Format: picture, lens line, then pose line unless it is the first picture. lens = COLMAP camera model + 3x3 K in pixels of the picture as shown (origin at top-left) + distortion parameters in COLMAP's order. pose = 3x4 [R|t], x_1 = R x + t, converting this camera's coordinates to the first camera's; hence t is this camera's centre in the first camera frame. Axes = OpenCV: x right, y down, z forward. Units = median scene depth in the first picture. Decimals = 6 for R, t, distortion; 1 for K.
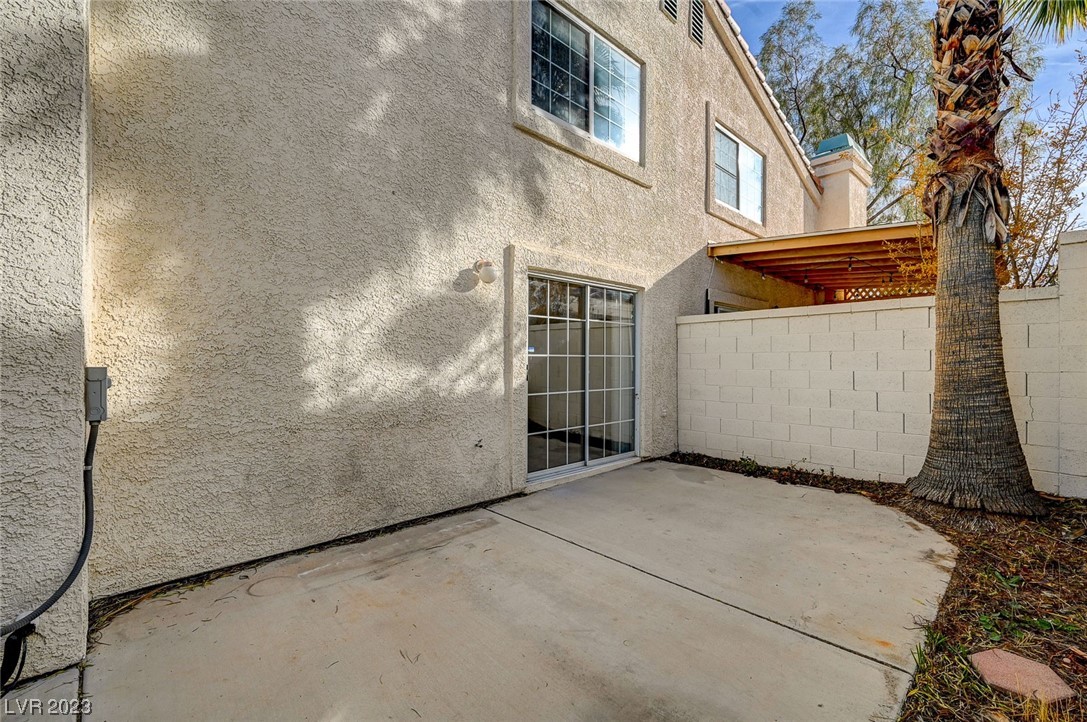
lens RADIAL K [[461.4, 0, 551.3], [0, 461.4, 361.2], [0, 0, 1]] dist [0.003551, -0.000571]
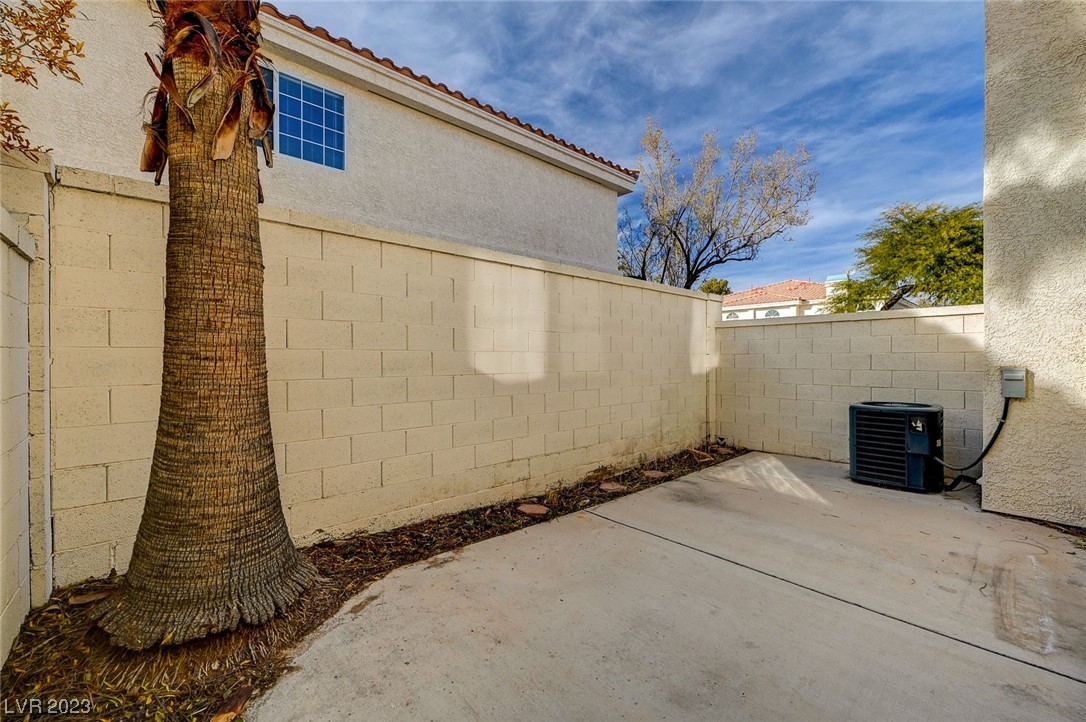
lens RADIAL K [[443.4, 0, 543.3], [0, 443.4, 359.9], [0, 0, 1]] dist [-0.001218, 0.001026]
pose [[-0.999545, 0.000786, 0.030137, 0.476976], [0.001007, 0.999973, 0.007318, -0.021980], [-0.030131, 0.007345, -0.999519, 1.629709]]
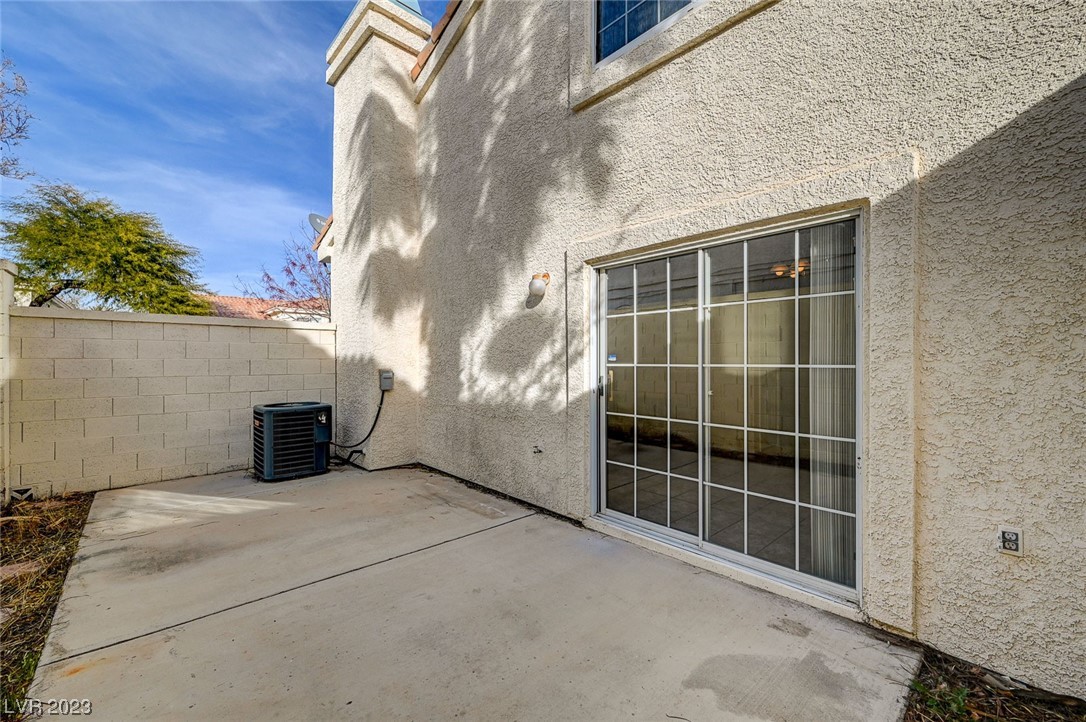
lens RADIAL K [[443.4, 0, 553.7], [0, 443.4, 362.2], [0, 0, 1]] dist [-0.001218, 0.001026]
pose [[-0.011741, -0.000543, -0.999931, 0.958582], [-0.002189, 0.999997, -0.000518, -0.023311], [0.999929, 0.002183, -0.011742, 1.178537]]
